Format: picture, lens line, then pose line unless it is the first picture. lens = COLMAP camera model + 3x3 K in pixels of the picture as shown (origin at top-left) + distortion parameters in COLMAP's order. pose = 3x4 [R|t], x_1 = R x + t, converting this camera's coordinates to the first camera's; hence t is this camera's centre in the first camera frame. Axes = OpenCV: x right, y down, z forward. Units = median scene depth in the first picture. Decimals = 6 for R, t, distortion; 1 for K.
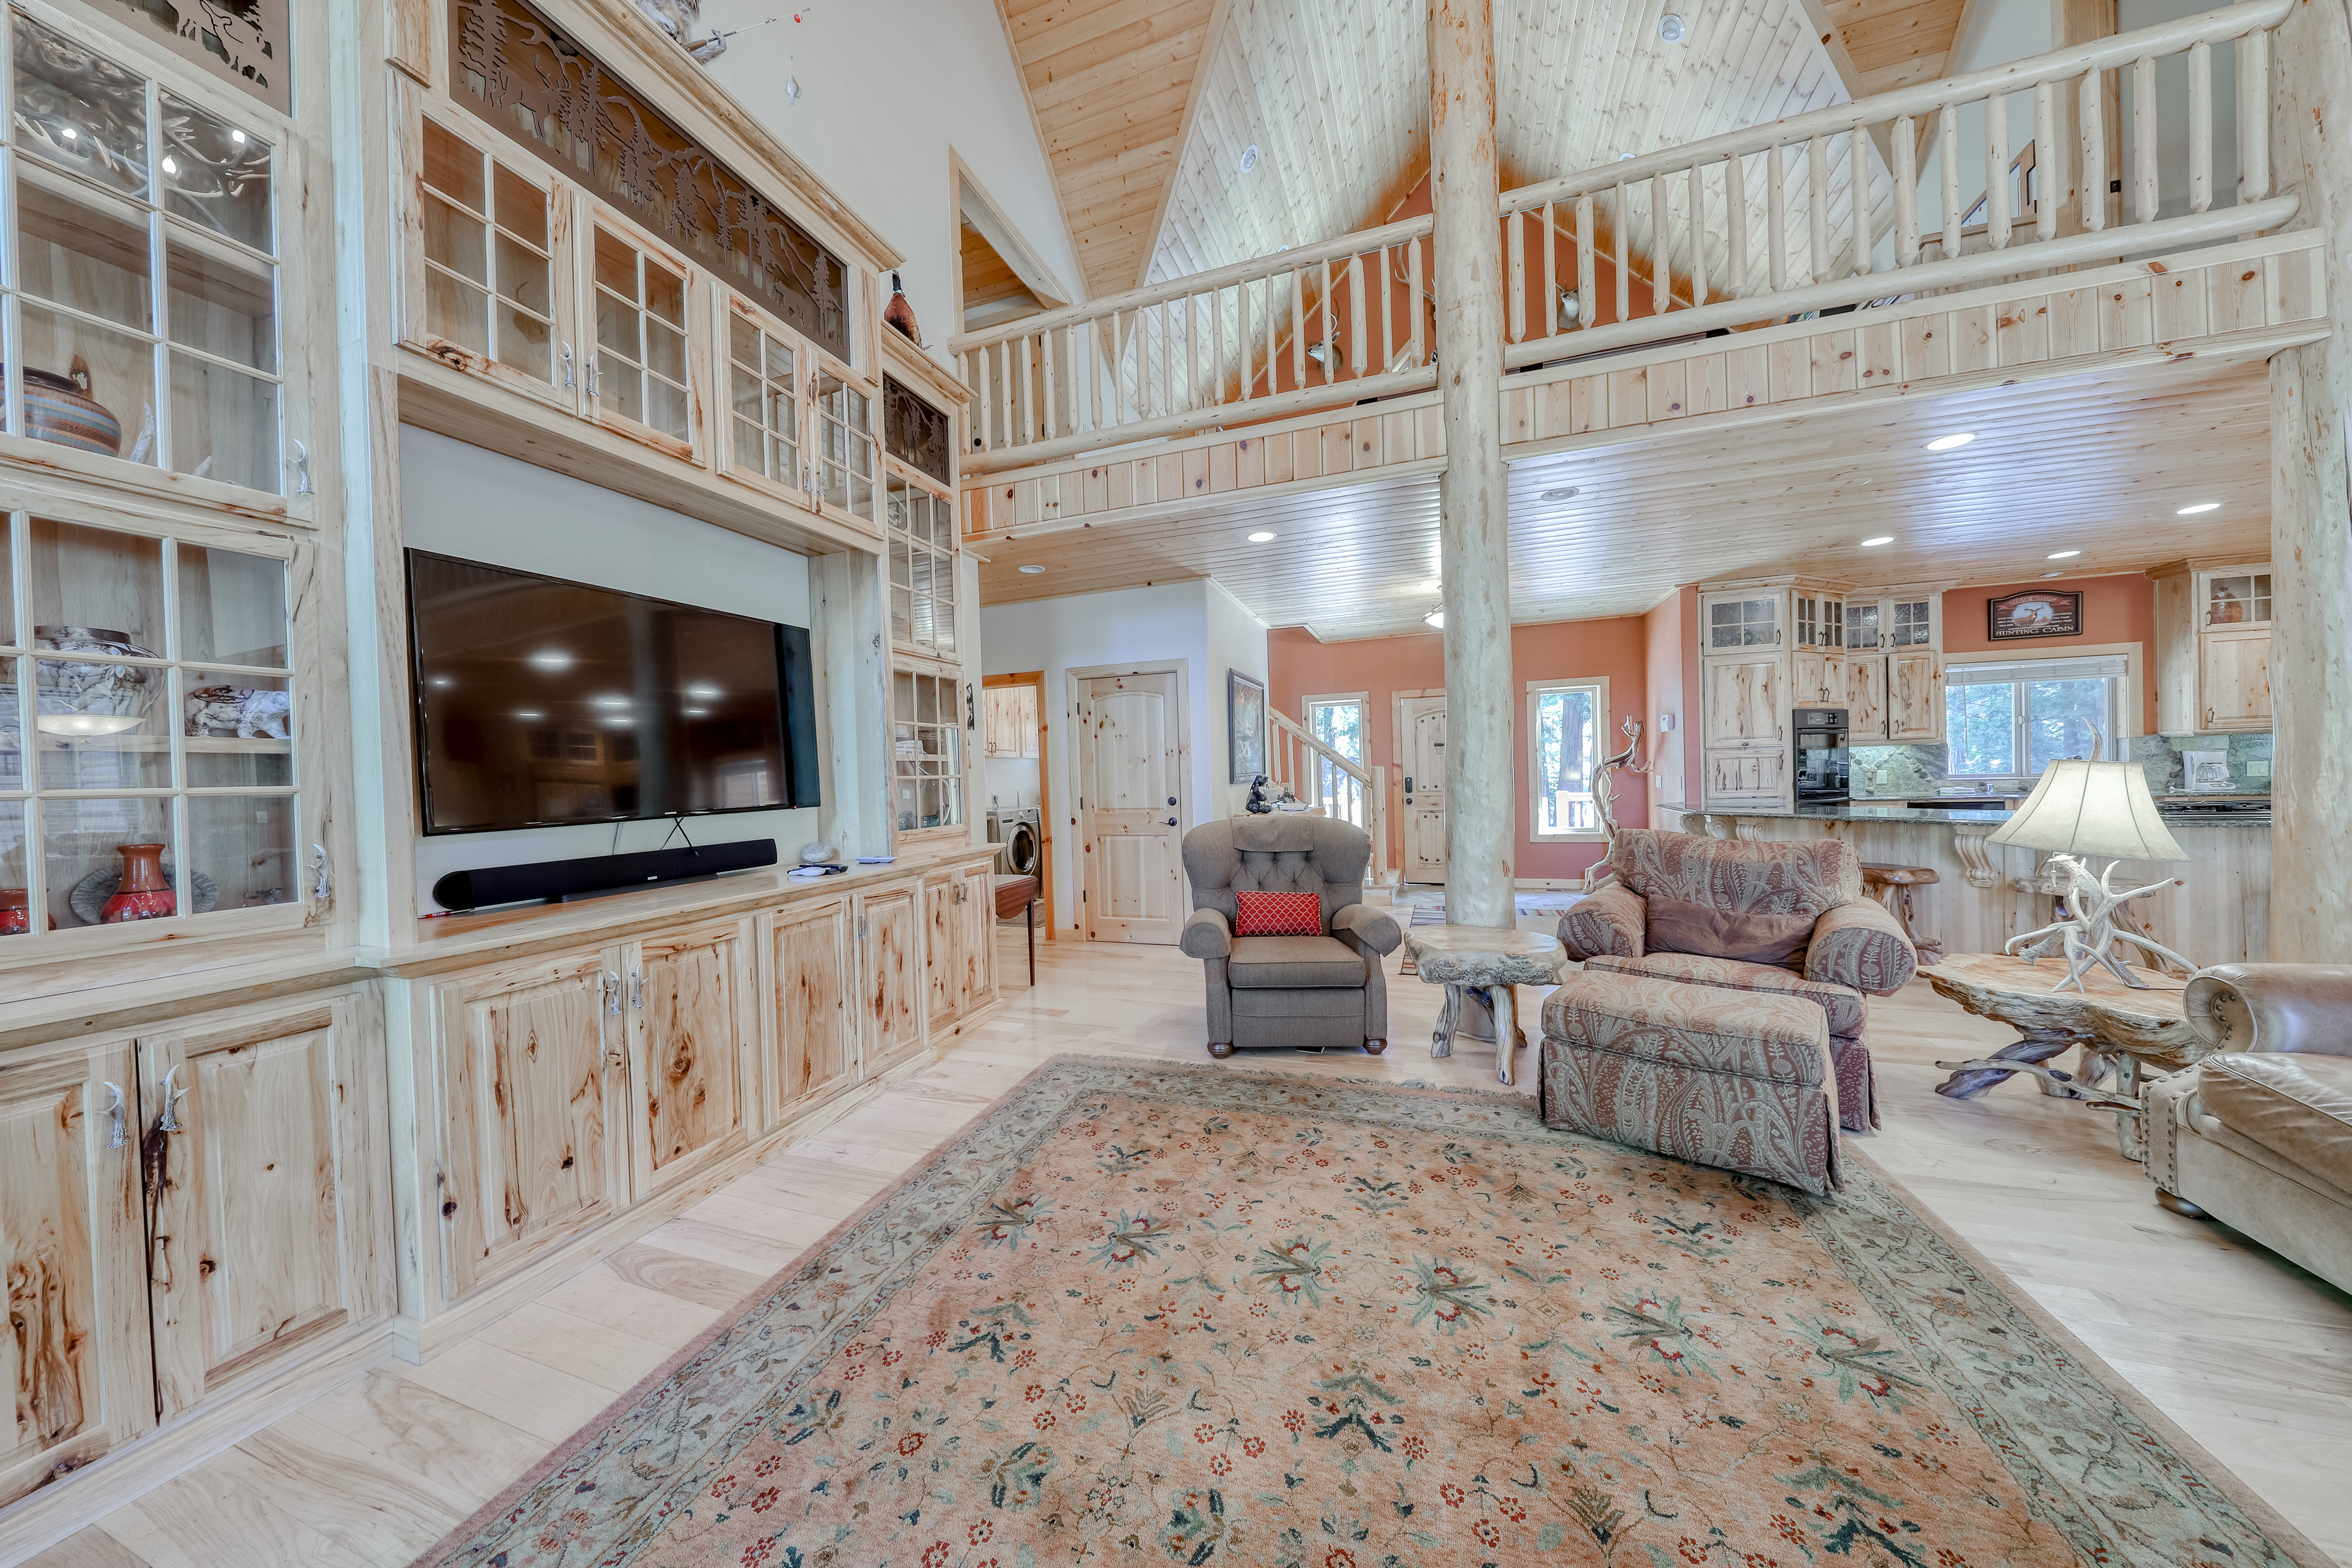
lens RADIAL K [[761.5, 0, 1184.9], [0, 761.5, 781.6], [0, 0, 1]] dist [-0.001262, -0.000040]
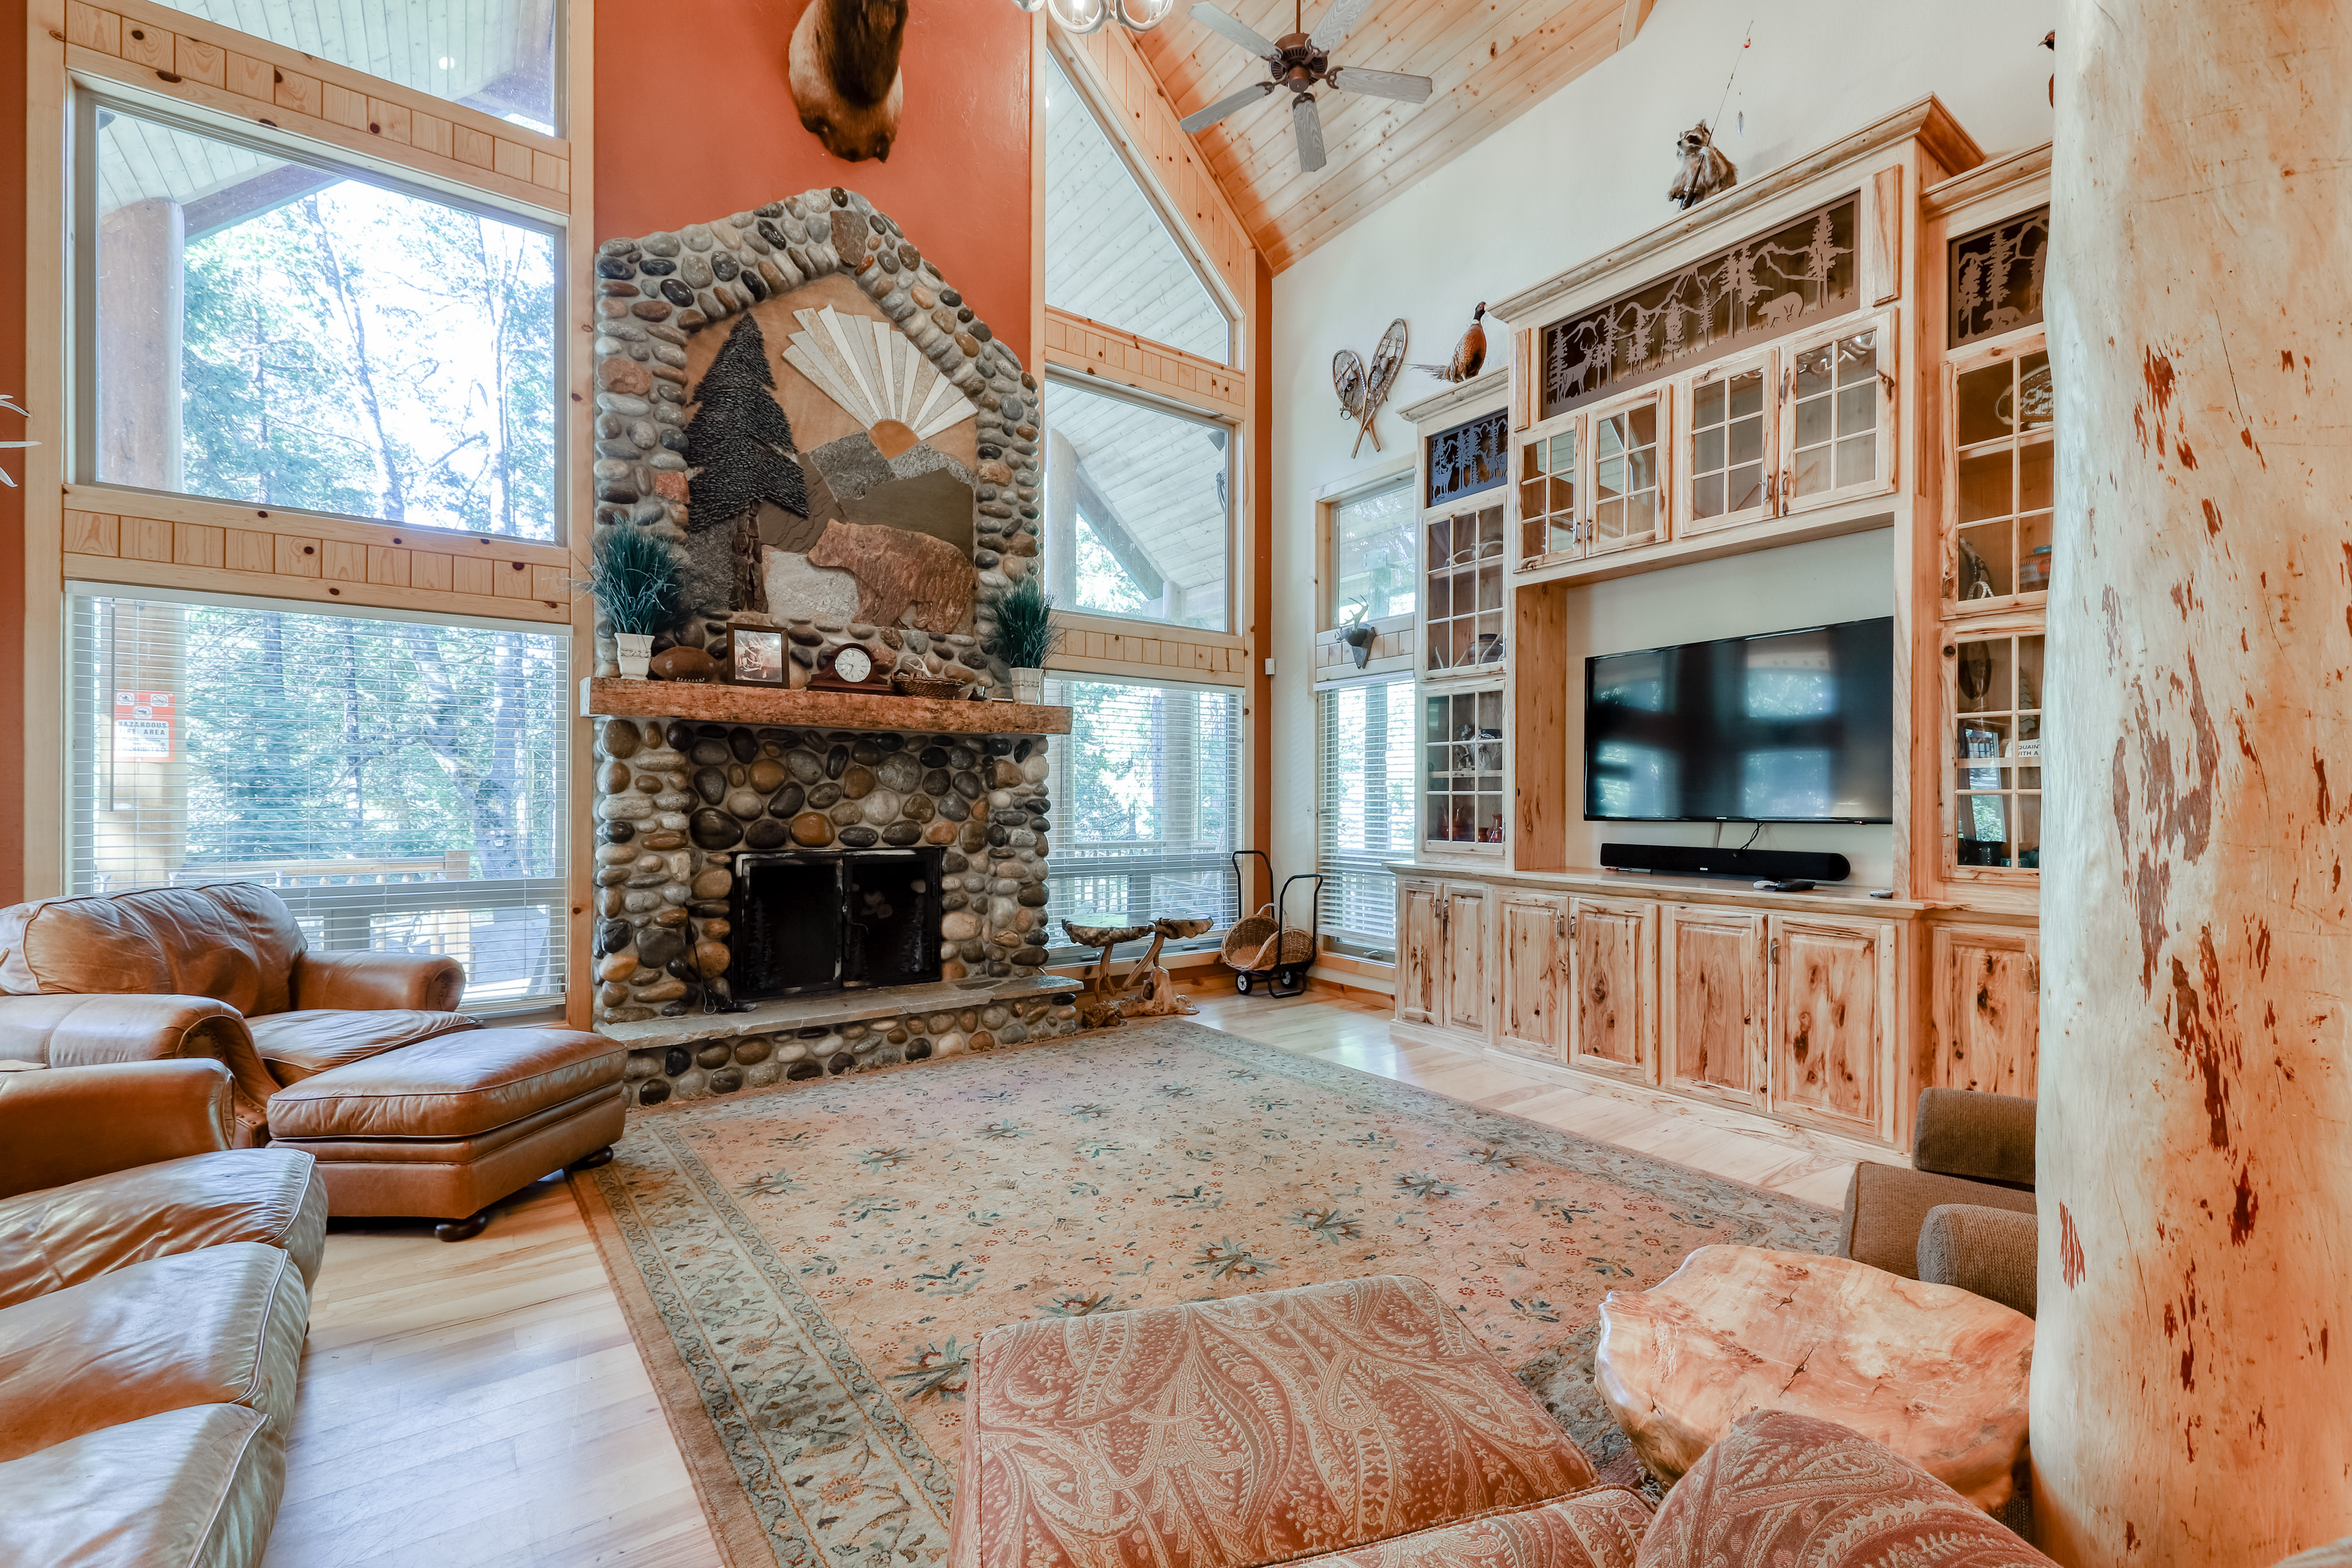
lens RADIAL K [[962.2, 0, 1187.4], [0, 962.2, 793.2], [0, 0, 1]] dist [0.000686, 0.000032]
pose [[-0.598157, 0.022596, -0.801060, 1.251721], [0.005473, 0.999694, 0.024113, -0.046993], [0.801360, 0.010039, -0.598098, 1.488748]]
